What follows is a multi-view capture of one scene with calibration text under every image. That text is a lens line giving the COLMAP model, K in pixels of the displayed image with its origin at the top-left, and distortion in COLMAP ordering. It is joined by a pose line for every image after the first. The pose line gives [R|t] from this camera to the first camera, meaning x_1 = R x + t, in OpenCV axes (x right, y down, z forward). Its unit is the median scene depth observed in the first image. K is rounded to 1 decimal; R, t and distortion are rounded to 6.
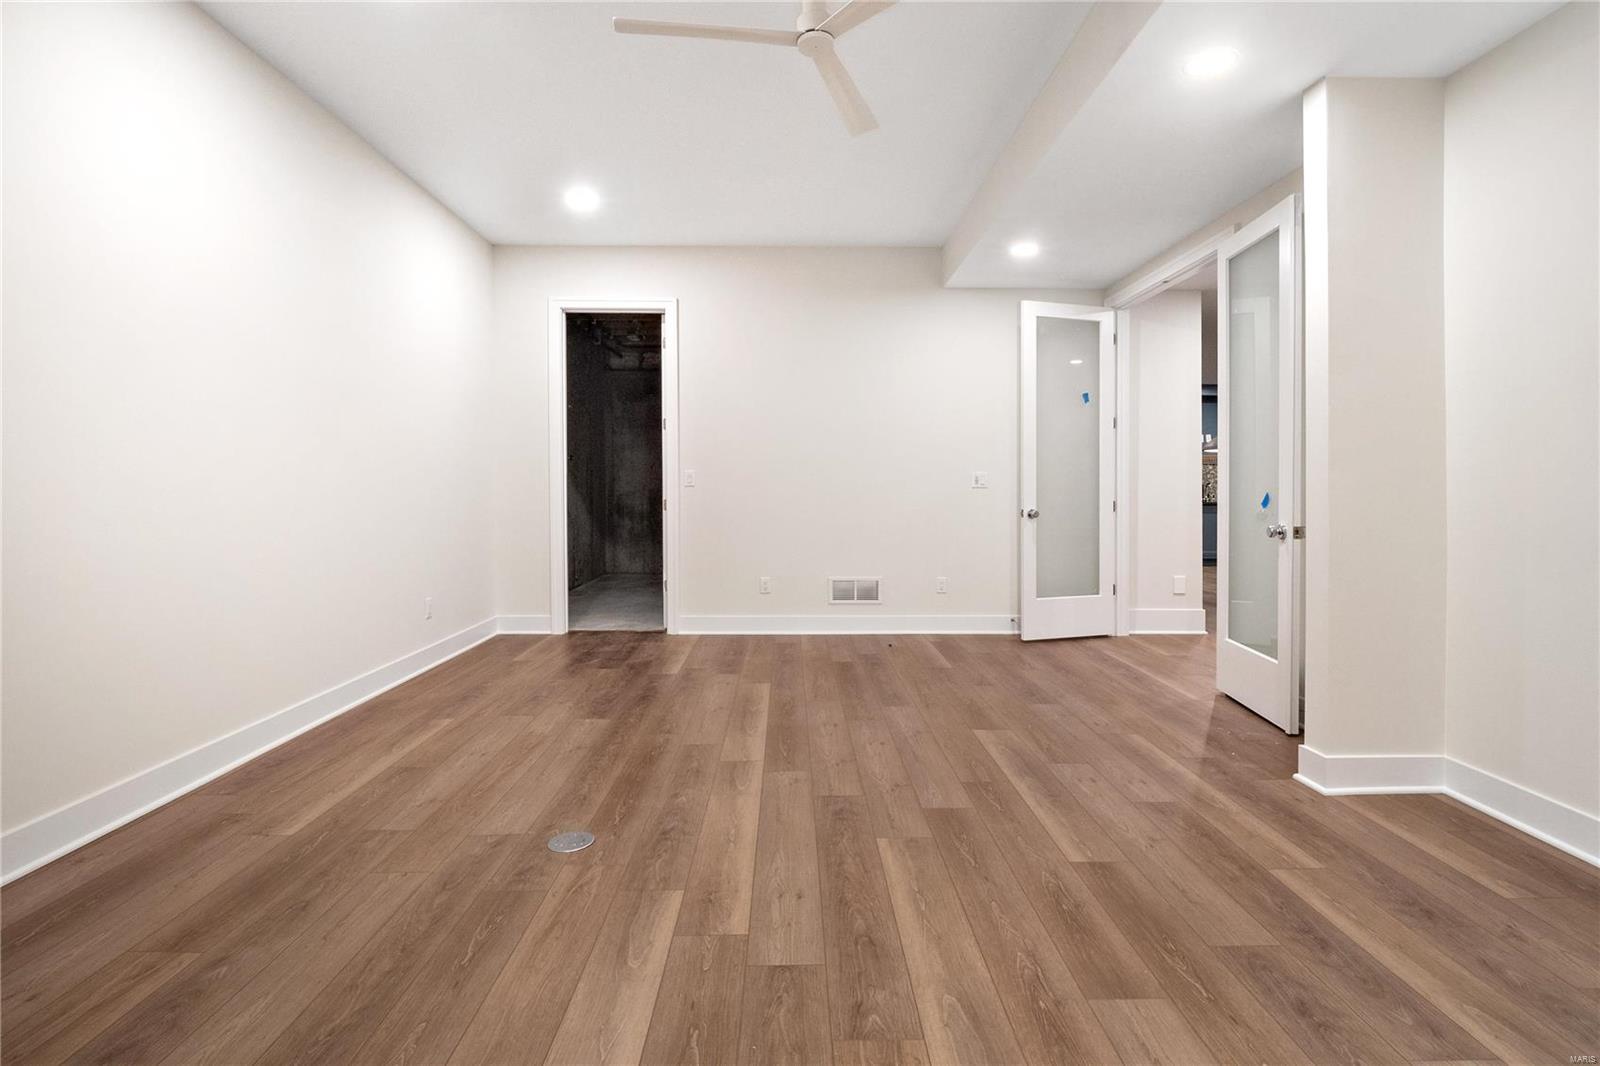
lens RADIAL K [[771.5, 0, 797.2], [0, 771.5, 498.2], [0, 0, 1]] dist [-0.011587, -0.000174]
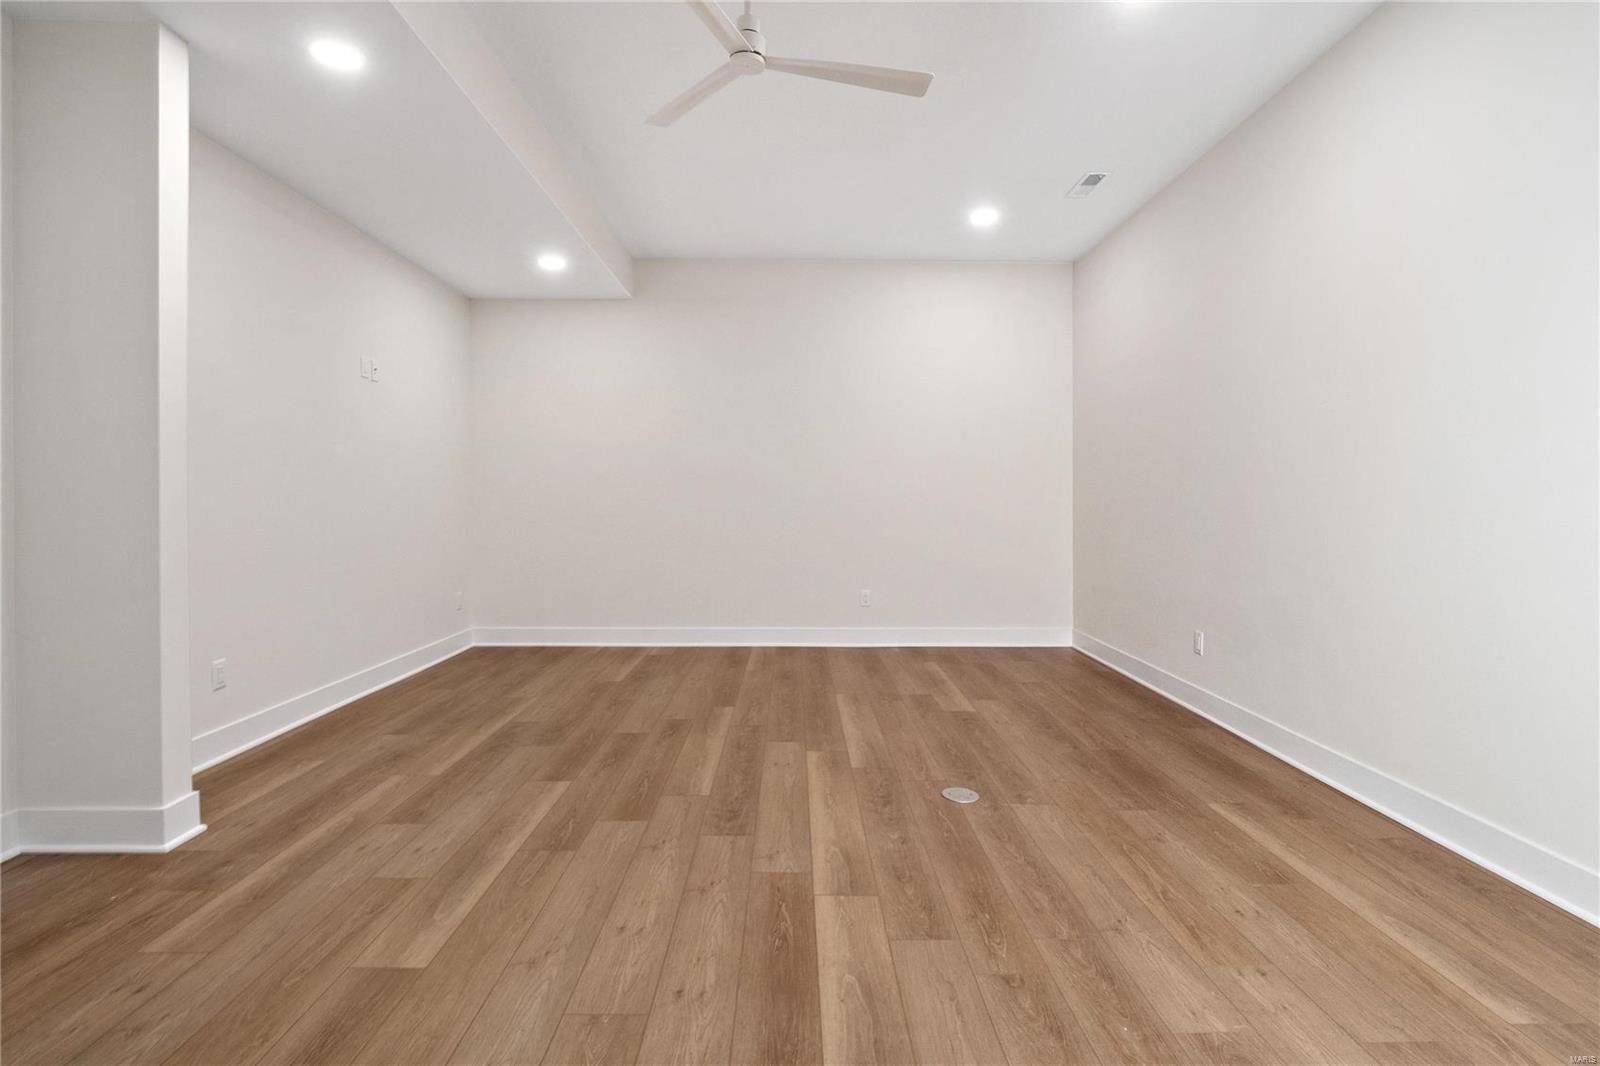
lens RADIAL K [[771.5, 0, 797.2], [0, 771.5, 498.2], [0, 0, 1]] dist [-0.011587, -0.000174]
pose [[-0.999958, -0.008012, 0.004348, -0.034089], [-0.007951, 0.999872, 0.013888, -0.036920], [-0.004459, 0.013853, -0.999894, 2.060508]]
